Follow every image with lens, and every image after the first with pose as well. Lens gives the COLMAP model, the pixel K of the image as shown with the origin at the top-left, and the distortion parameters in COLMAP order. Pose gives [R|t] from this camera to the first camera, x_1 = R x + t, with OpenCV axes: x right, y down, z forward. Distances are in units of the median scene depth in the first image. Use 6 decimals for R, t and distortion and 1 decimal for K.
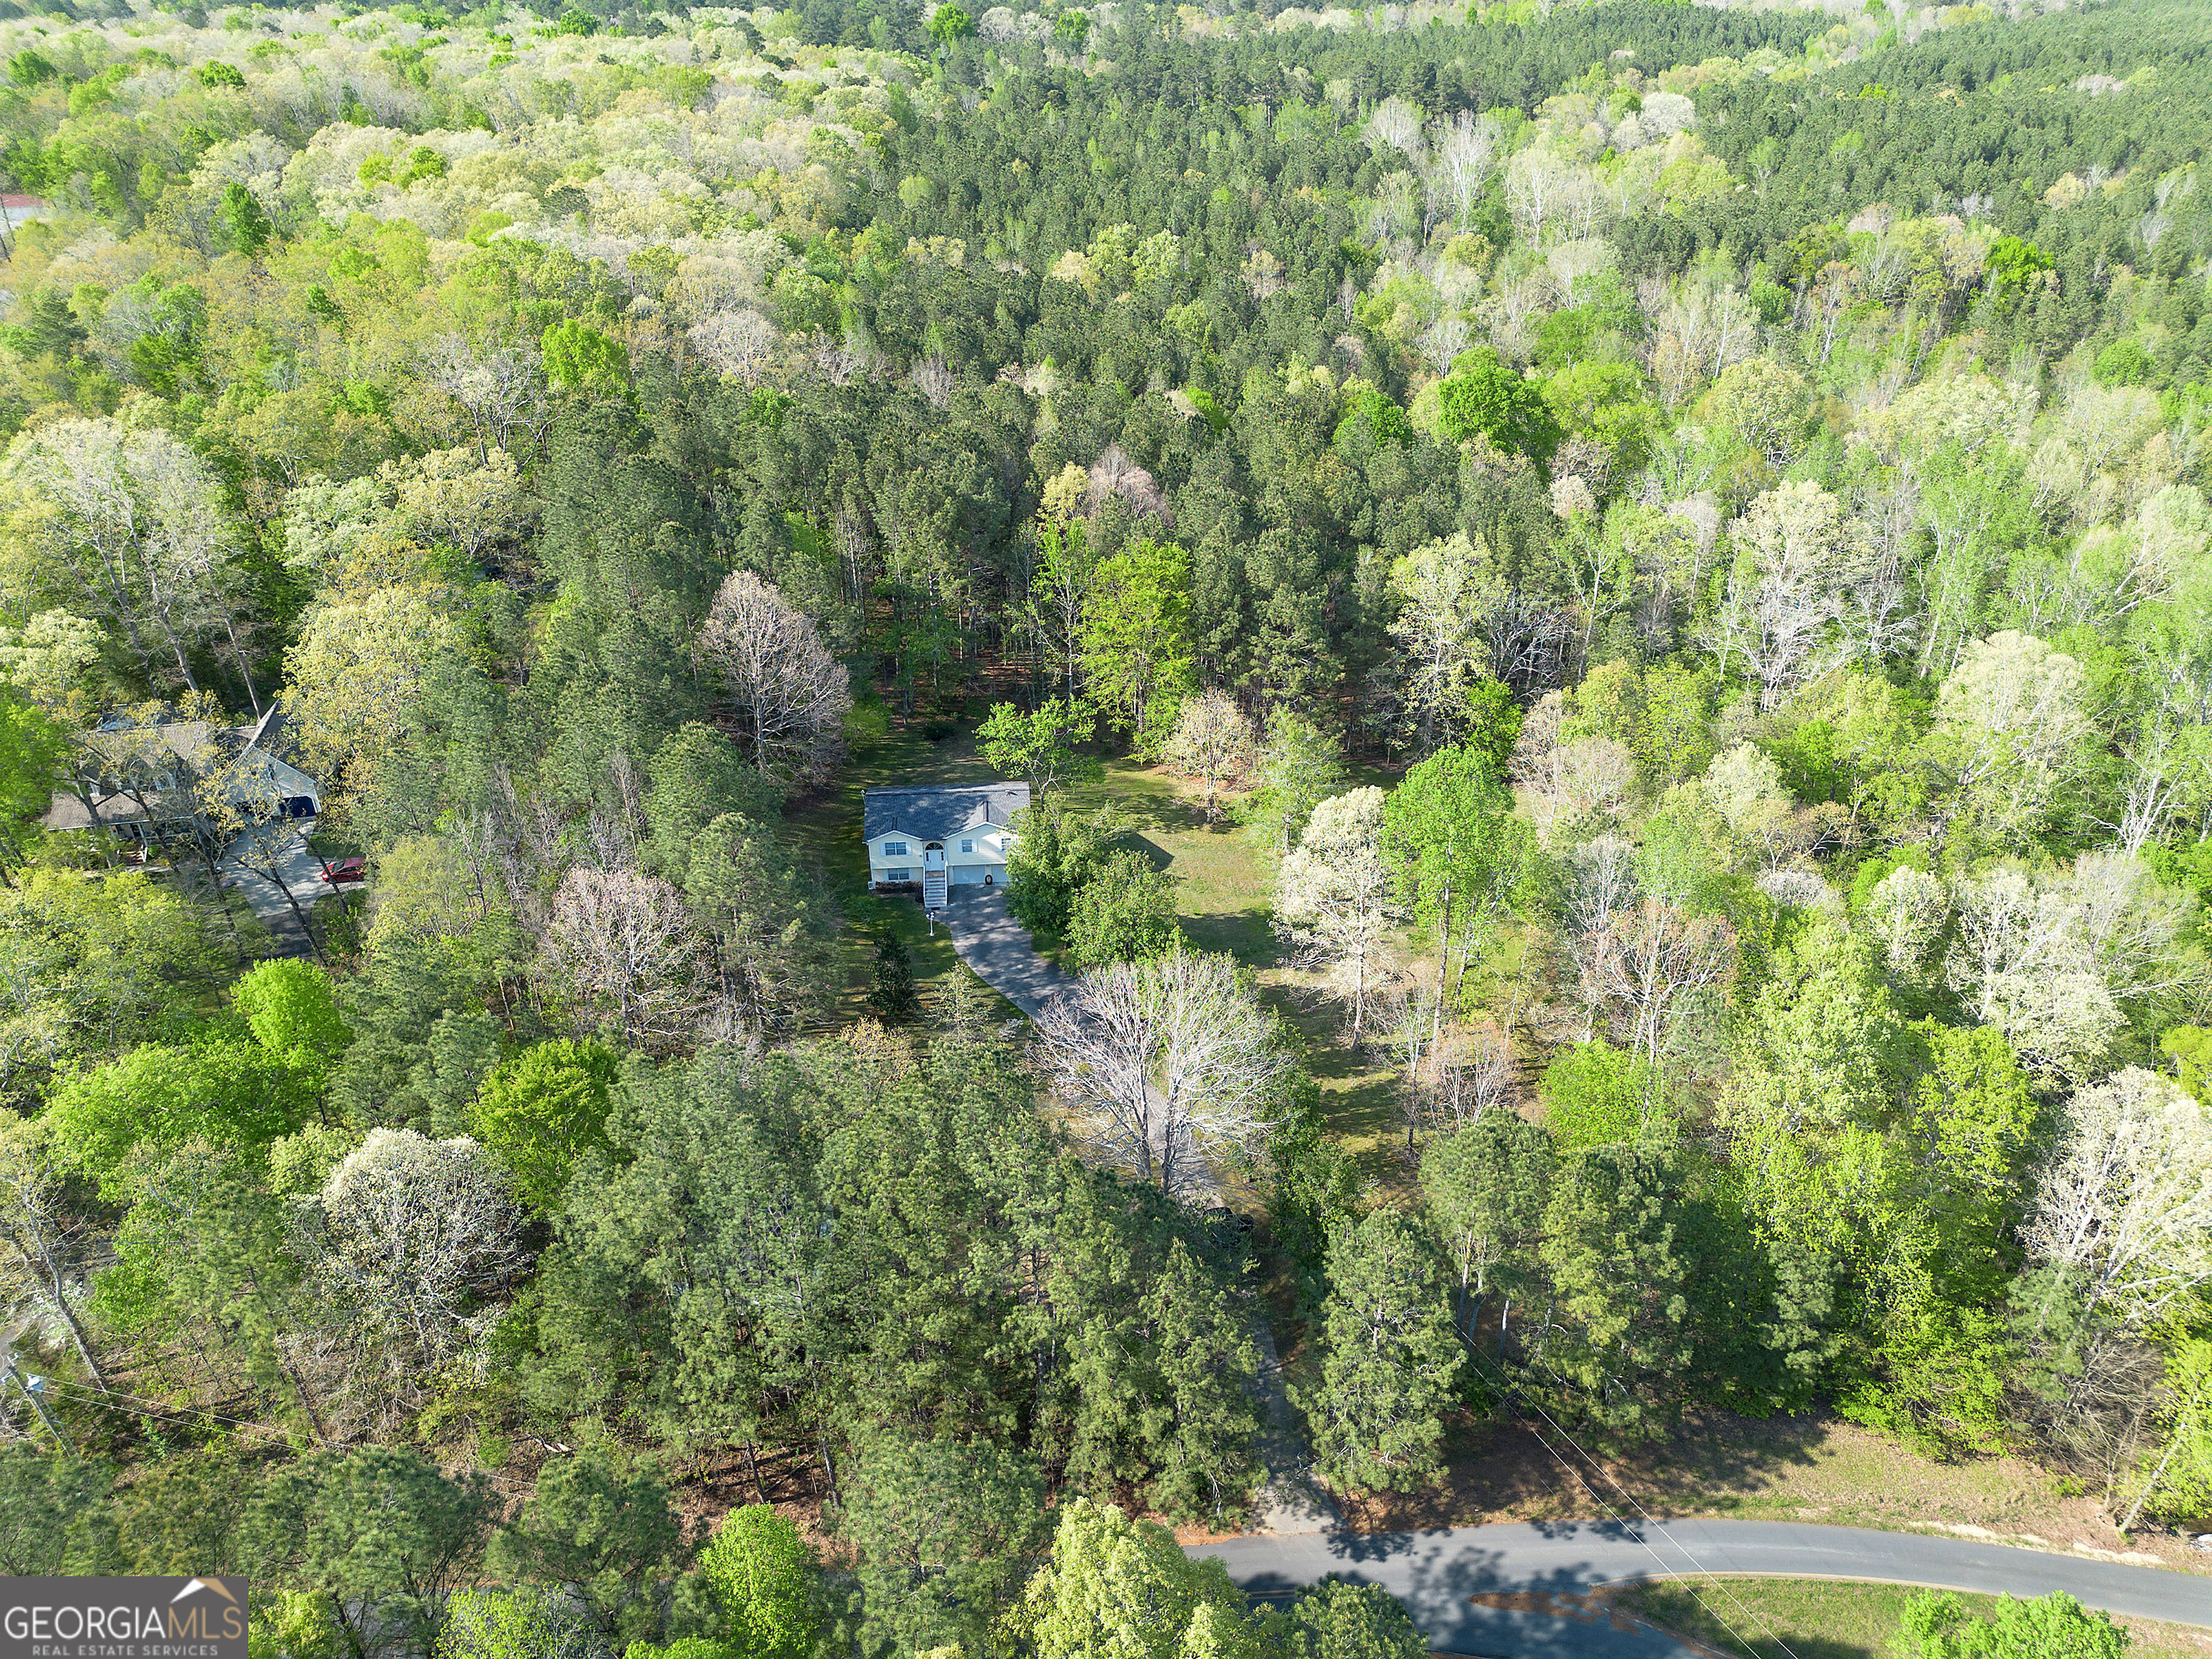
lens RADIAL K [[1575.2, 0, 1104.6], [0, 1575.2, 849.6], [0, 0, 1]] dist [0.057896, -0.048906]
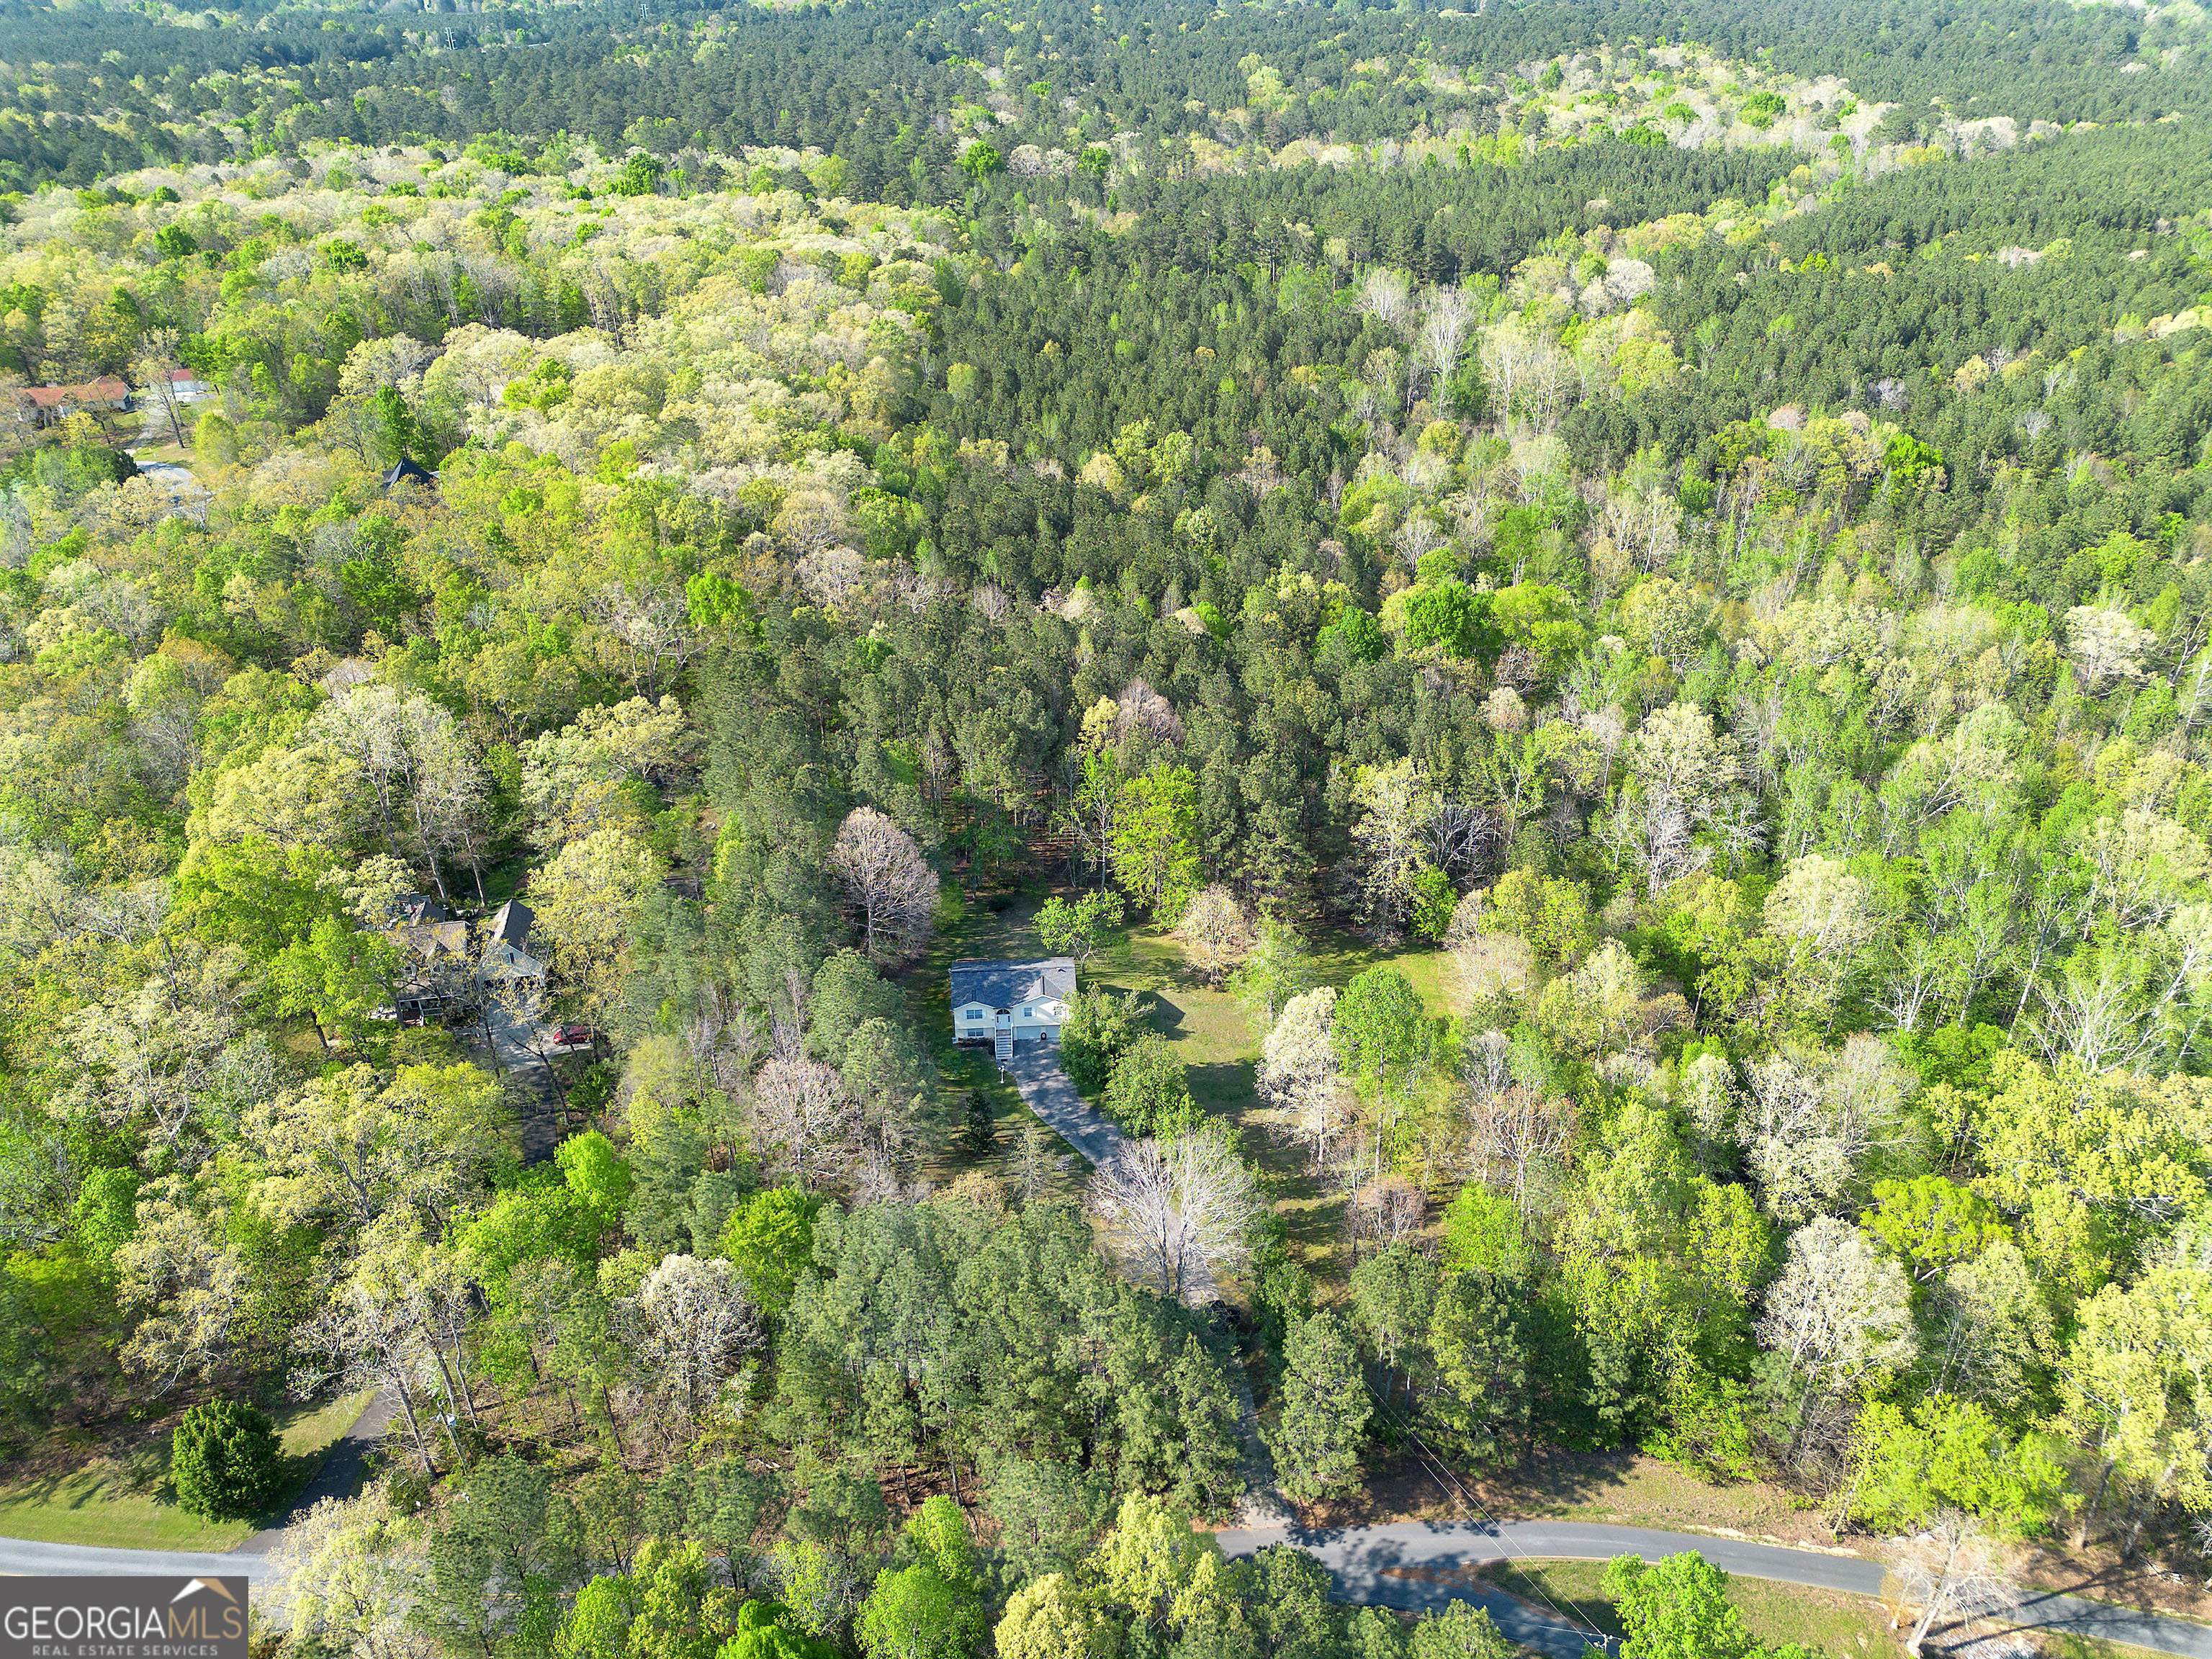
lens RADIAL K [[1575.2, 0, 1094.8], [0, 1575.2, 845.2], [0, 0, 1]] dist [0.057896, -0.048906]
pose [[0.999901, 0.003322, -0.013655, -0.013047], [-0.003645, 0.999712, -0.023736, -0.106250], [0.013573, 0.023783, 0.999625, -0.309821]]
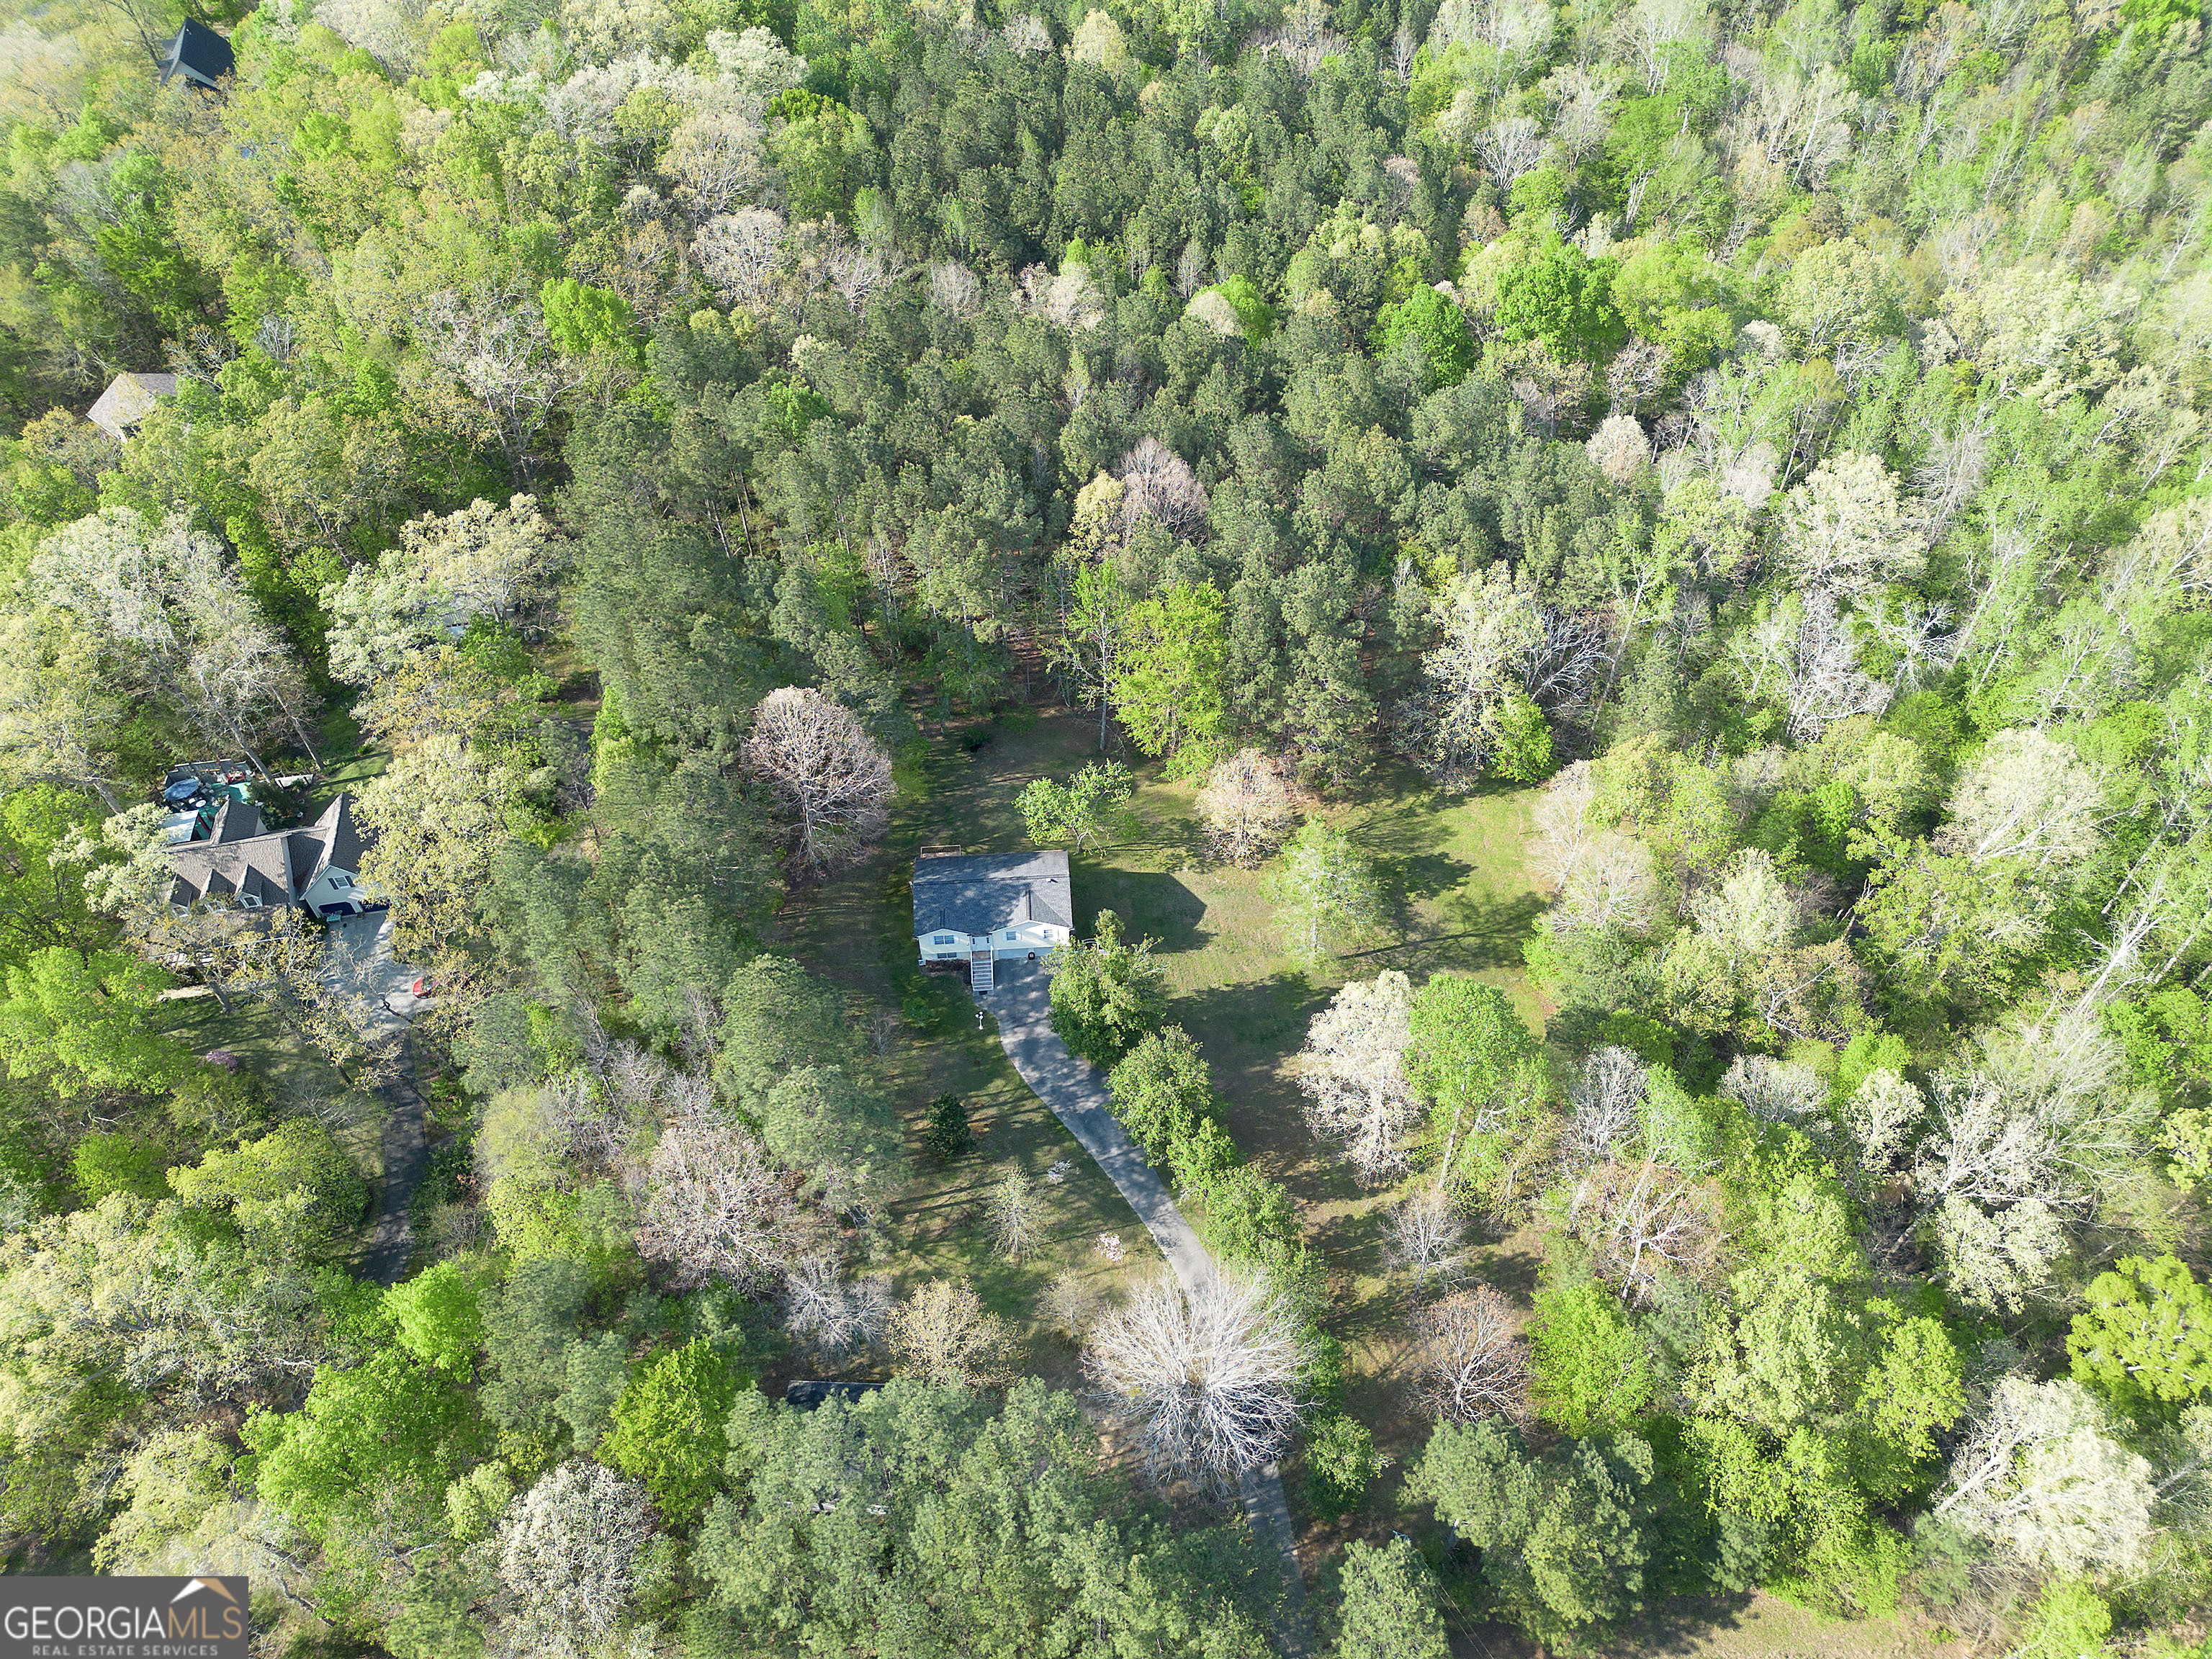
lens RADIAL K [[1575.2, 0, 1103.6], [0, 1575.2, 843.9], [0, 0, 1]] dist [0.057896, -0.048906]
pose [[0.999932, -0.001808, -0.011539, -0.012816], [0.005090, 0.956650, 0.291195, -0.351289], [0.010513, -0.291234, 0.956594, 0.008716]]
